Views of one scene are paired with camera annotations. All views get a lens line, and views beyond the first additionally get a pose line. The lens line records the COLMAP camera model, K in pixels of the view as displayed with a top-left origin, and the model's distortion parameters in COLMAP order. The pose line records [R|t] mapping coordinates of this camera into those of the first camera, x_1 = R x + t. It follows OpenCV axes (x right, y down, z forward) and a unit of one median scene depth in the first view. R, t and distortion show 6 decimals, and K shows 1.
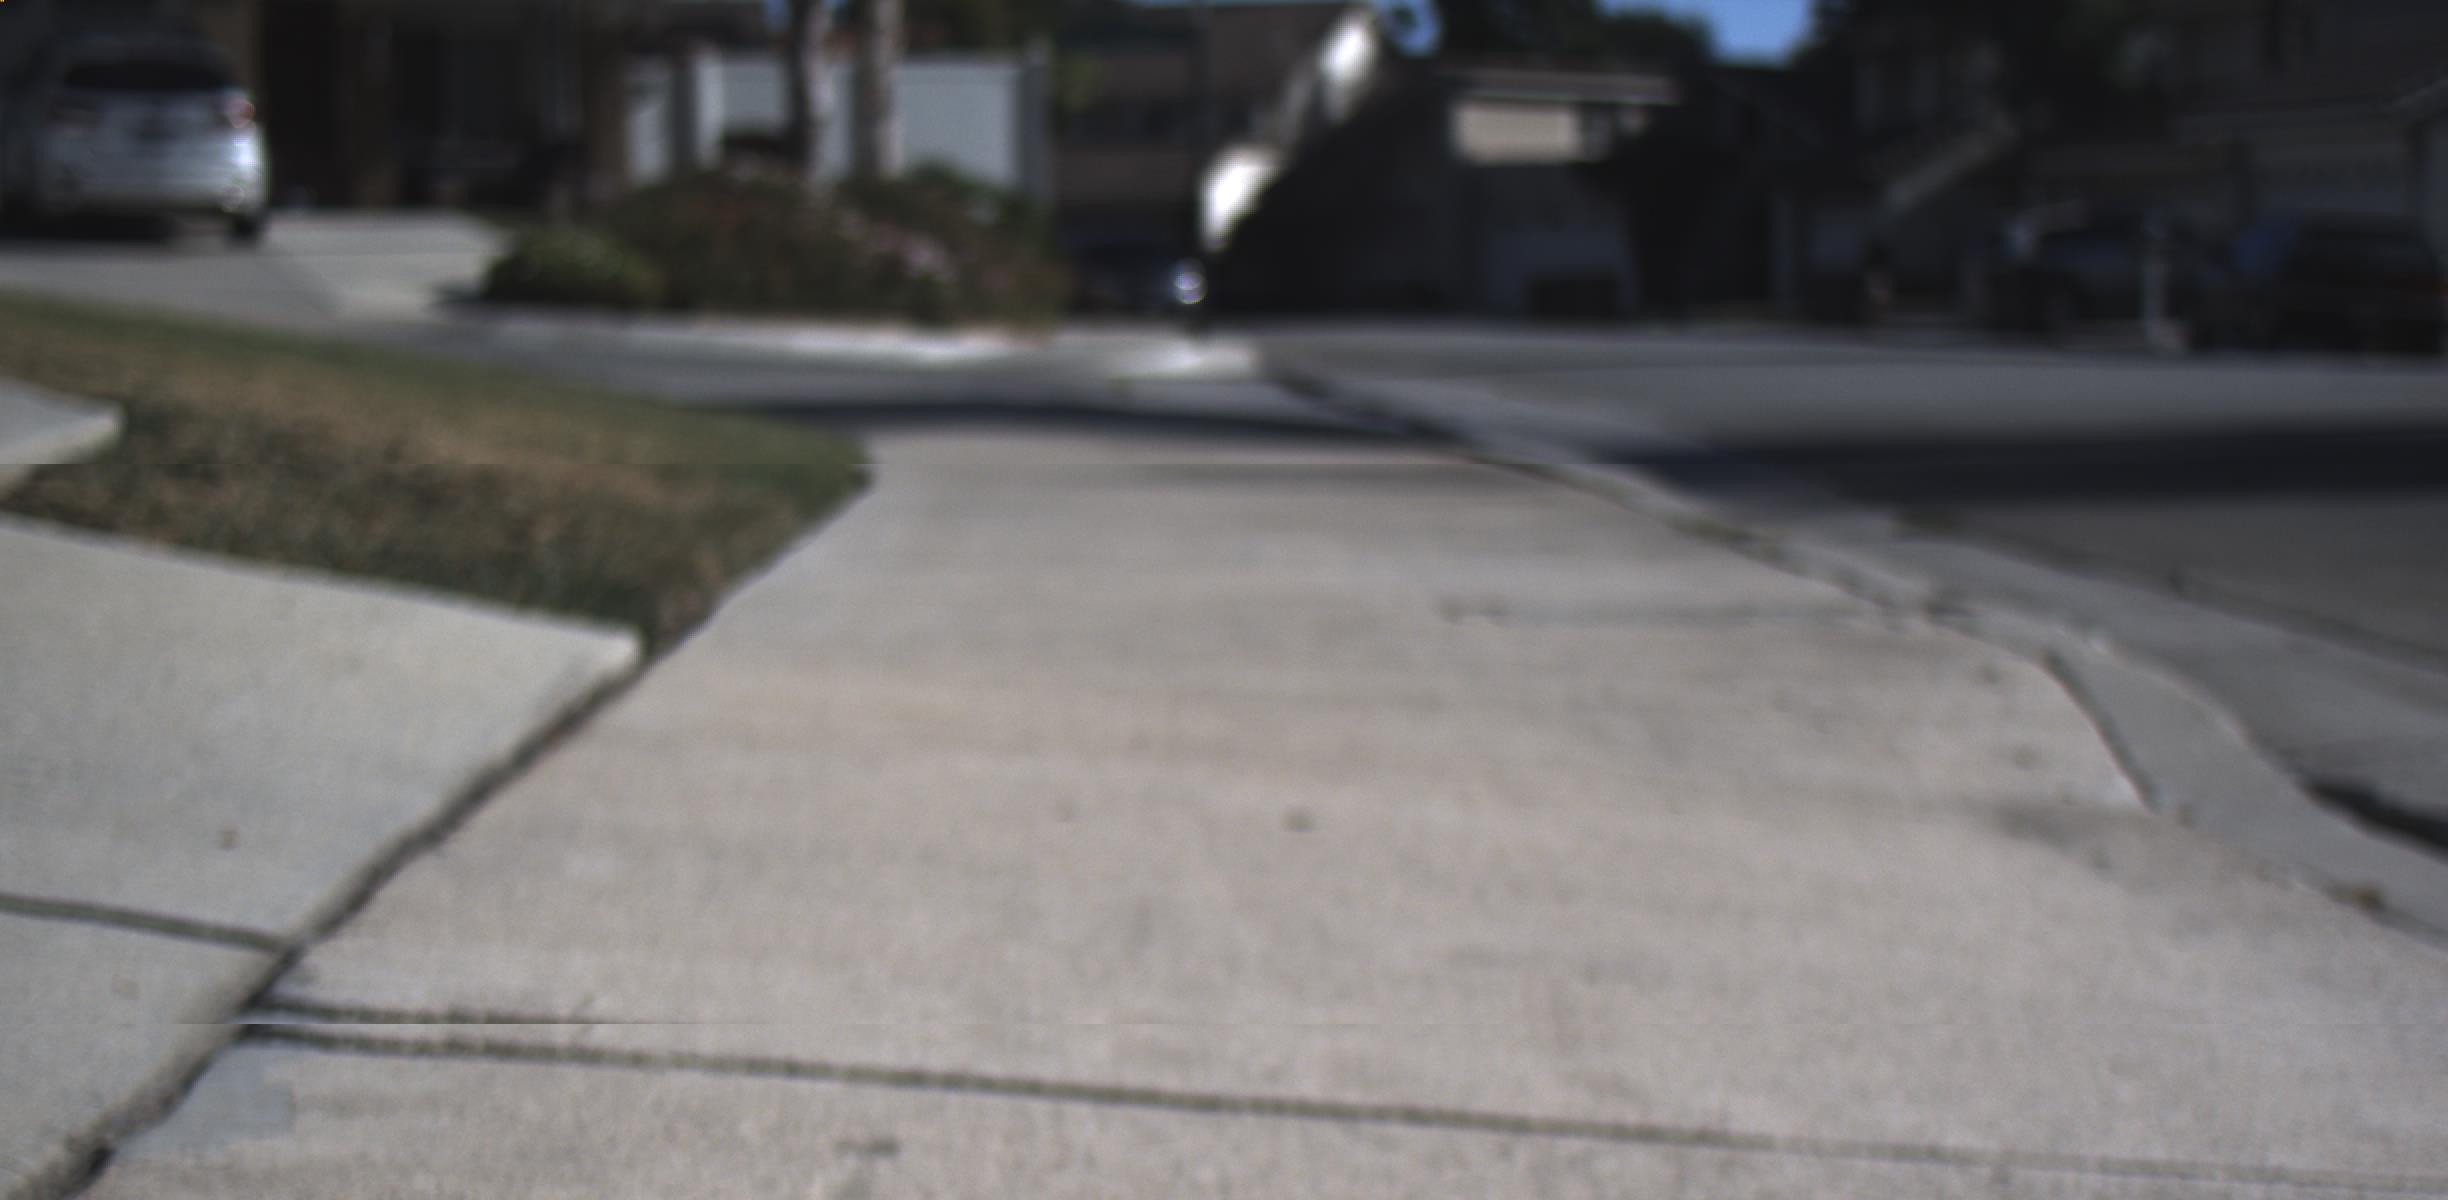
lens RADIAL K [[4350.8, 0, 1298.5], [0, 4350.8, 600.3], [0, 0, 1]] dist [0.017086, 0.089273]
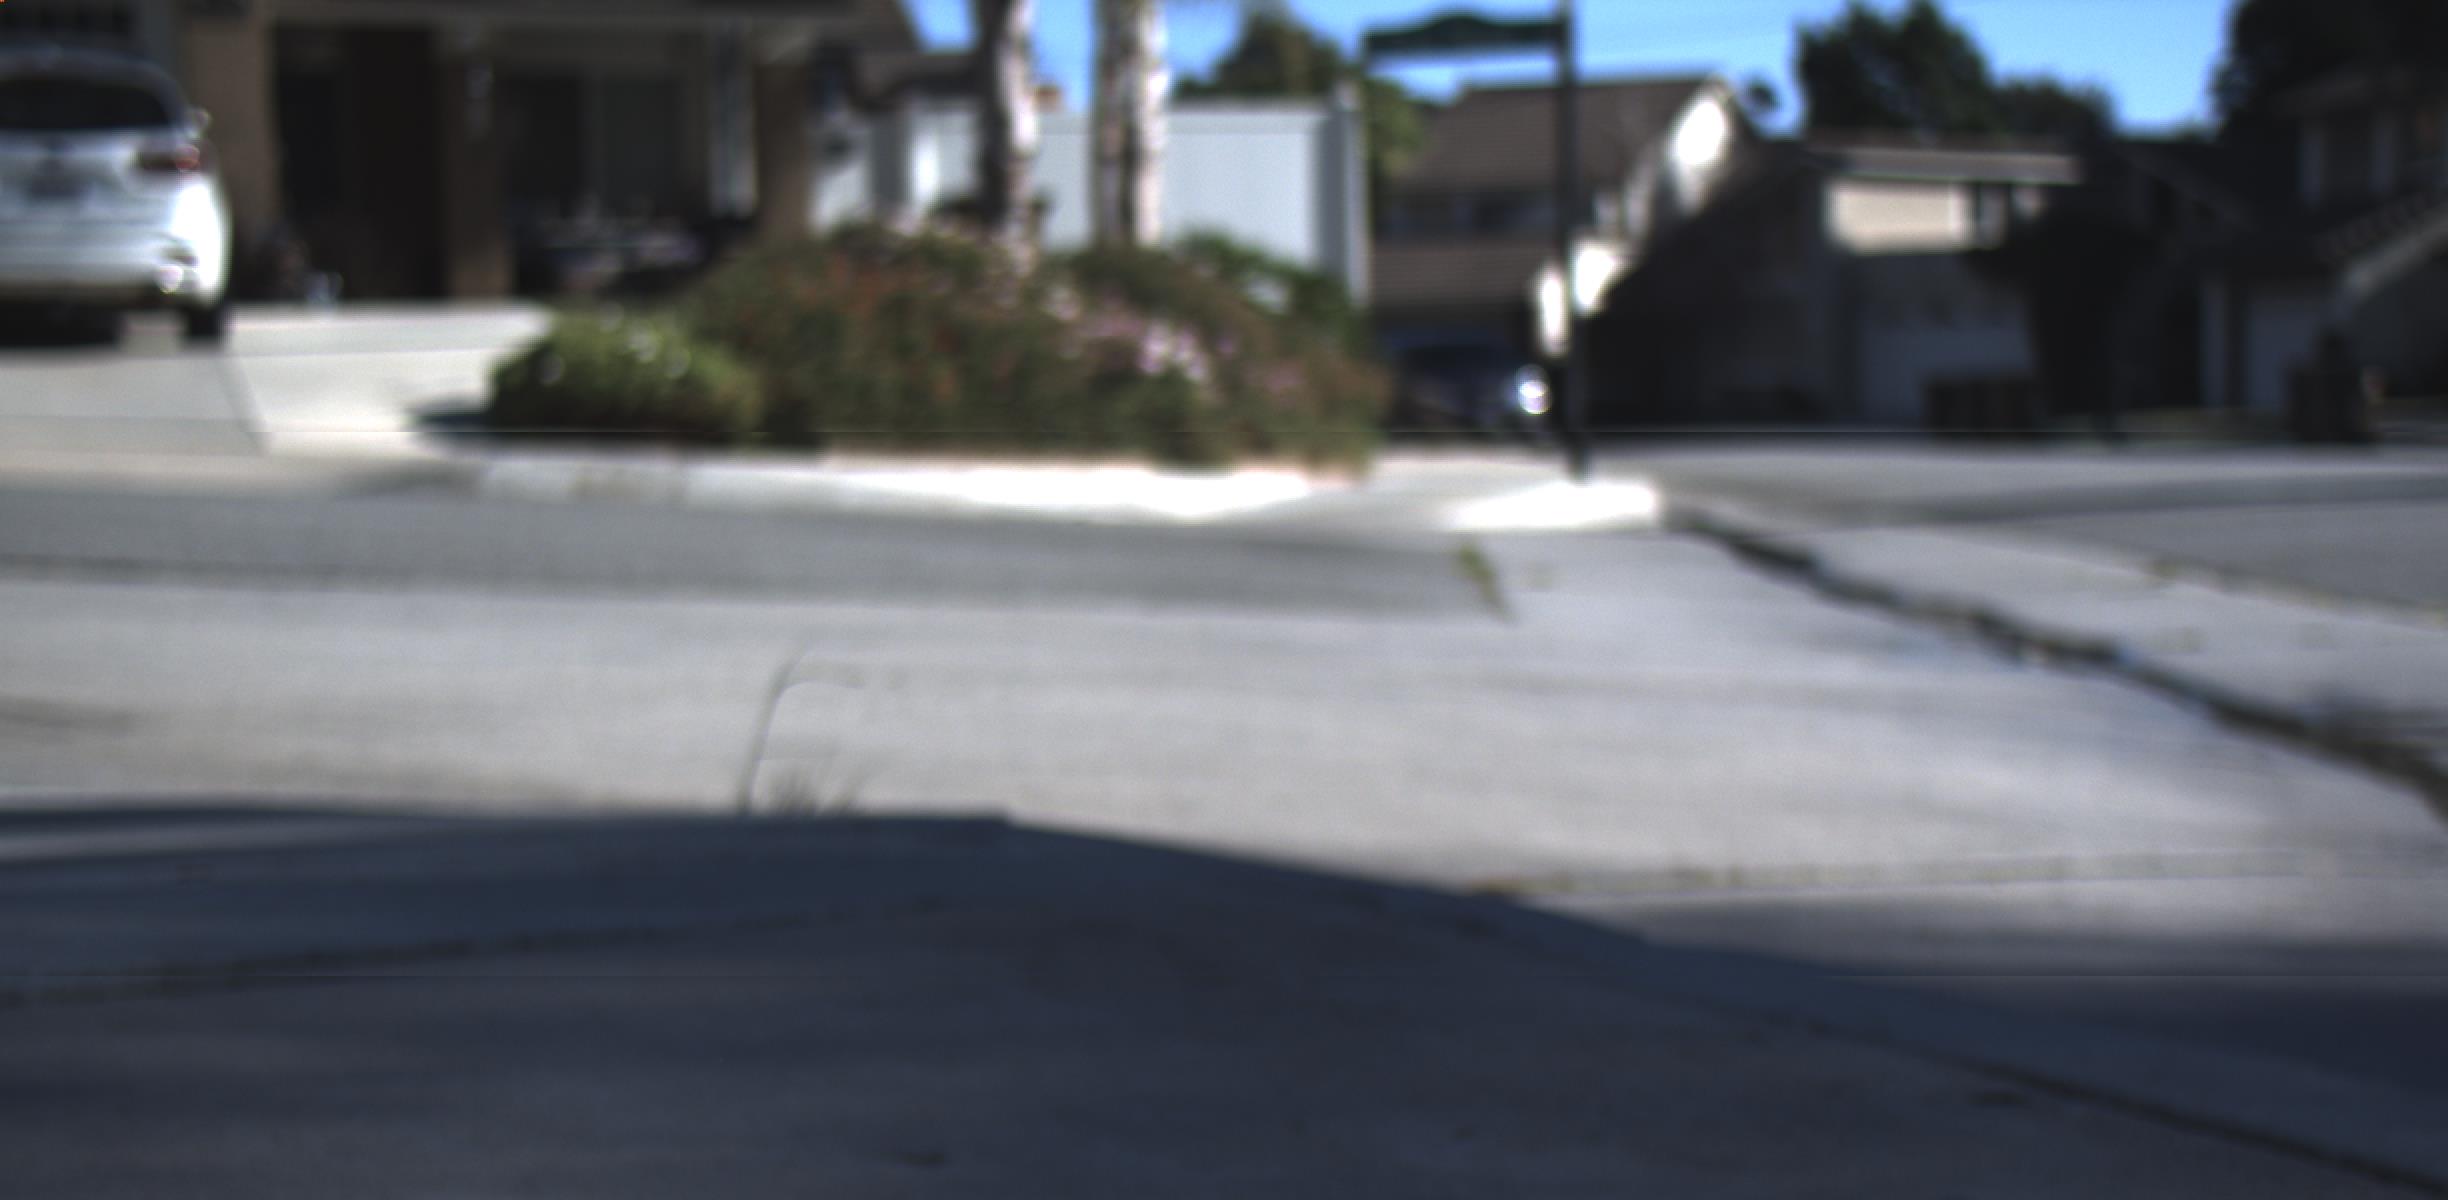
lens RADIAL K [[4434.0, 0, 1219.1], [0, 4434.0, 834.0], [0, 0, 1]] dist [-0.014861, 0.166737]
pose [[0.995703, -0.003492, -0.092536, -0.007556], [0.005852, 0.999664, 0.025237, -0.010828], [0.092416, -0.025670, 0.995390, 0.160826]]
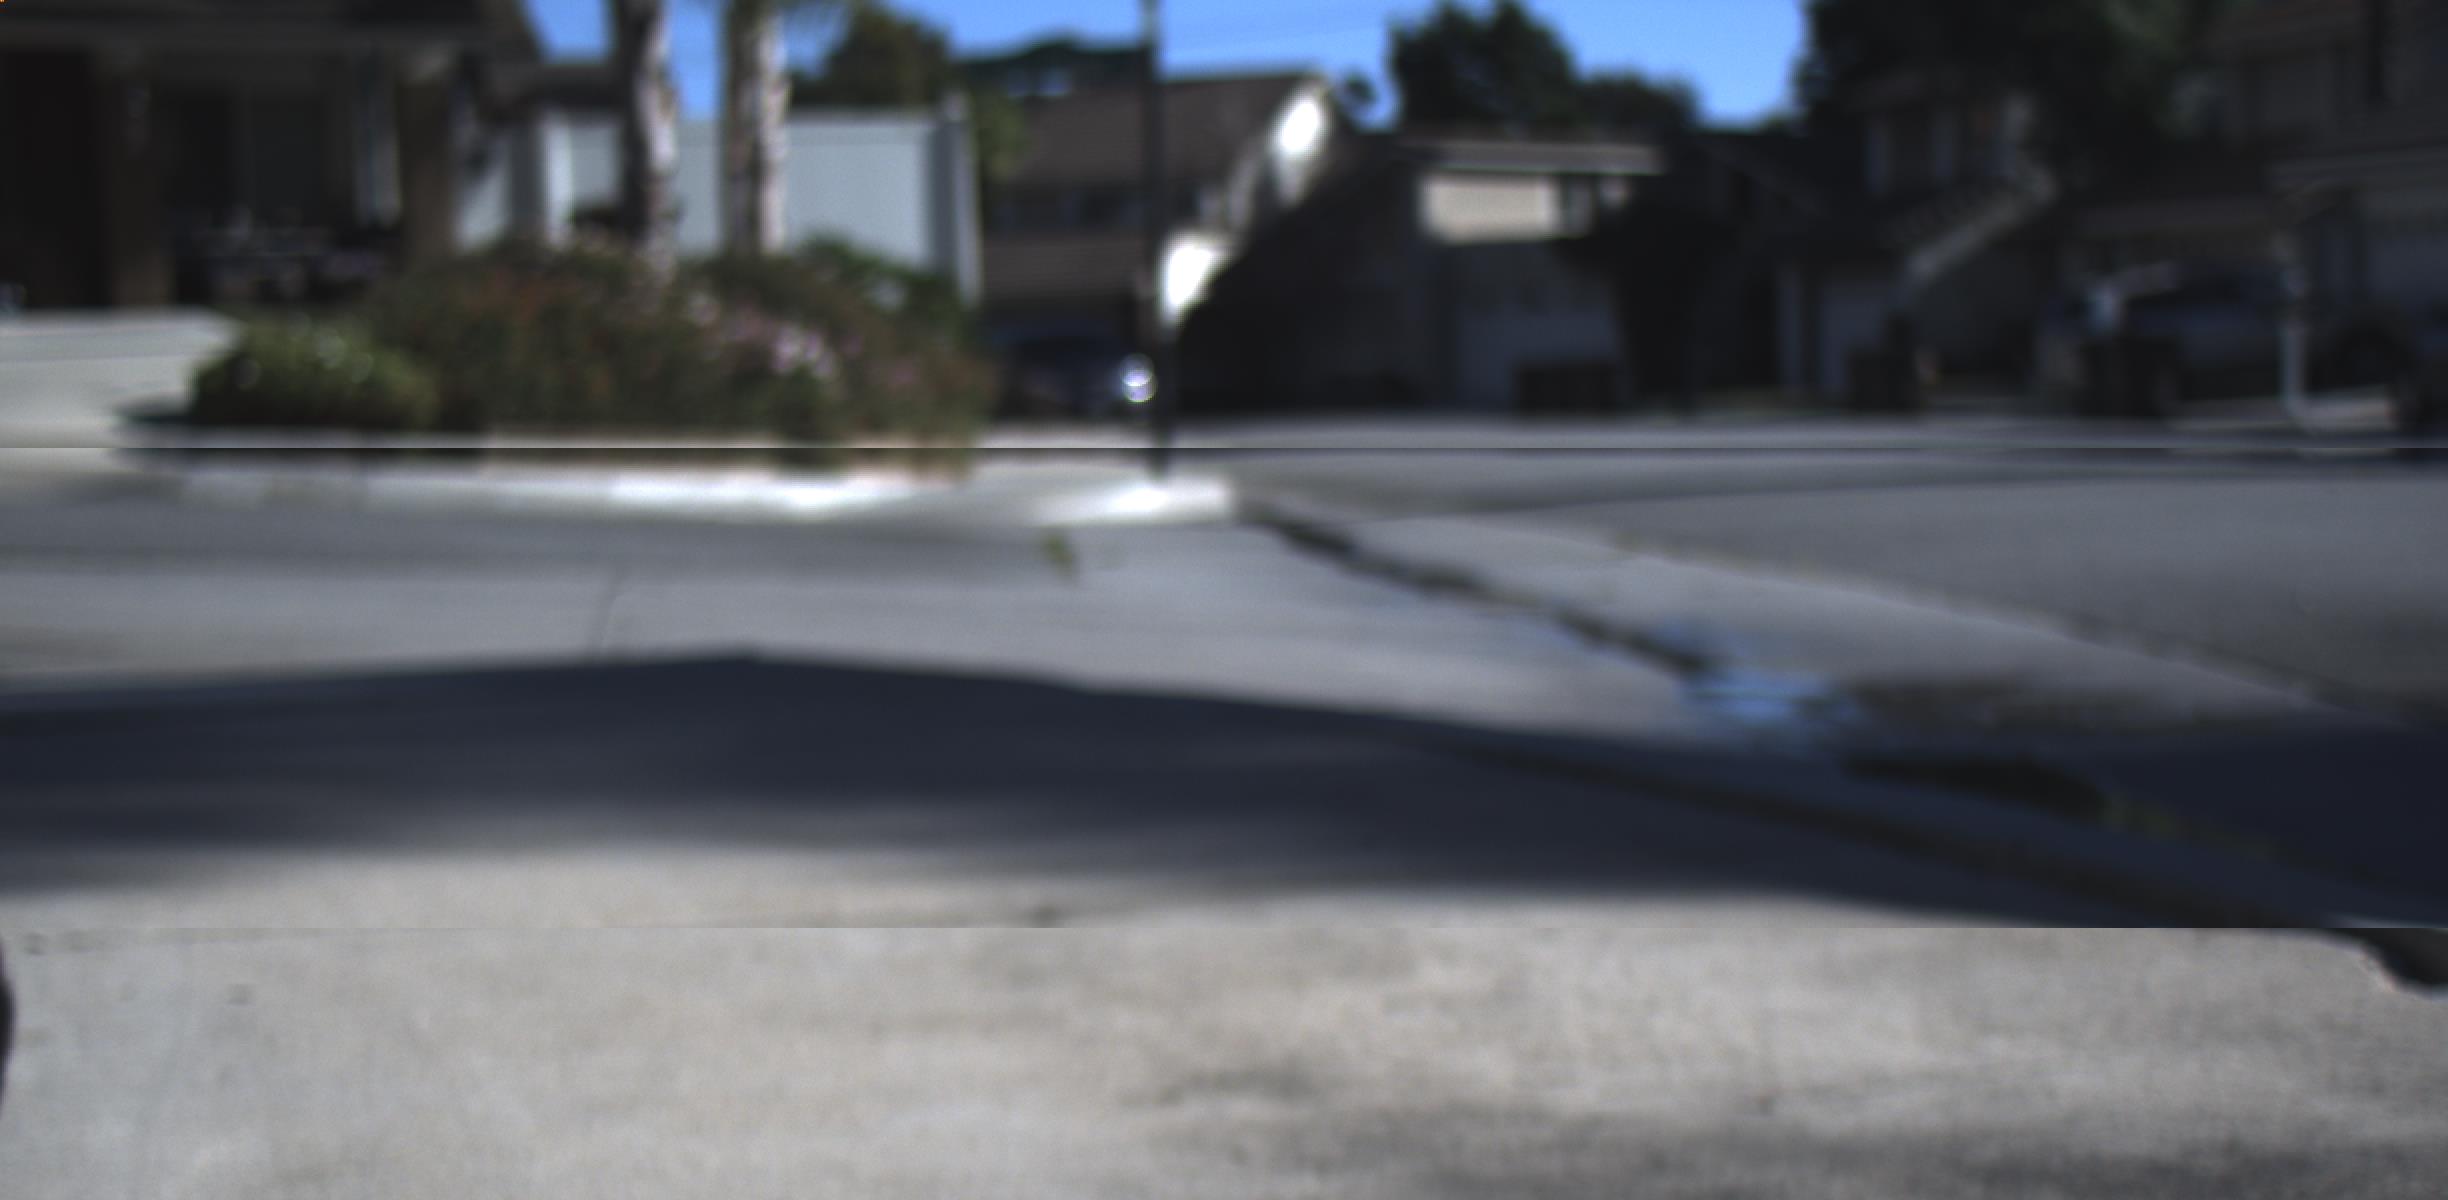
lens RADIAL K [[4456.3, 0, 1224.5], [0, 4456.3, 603.5], [0, 0, 1]] dist [-0.004966, -0.025010]
pose [[0.999716, -0.023284, -0.005164, -0.004777], [0.023161, 0.999471, -0.022813, -0.008050], [0.005693, 0.022687, 0.999726, 0.118417]]
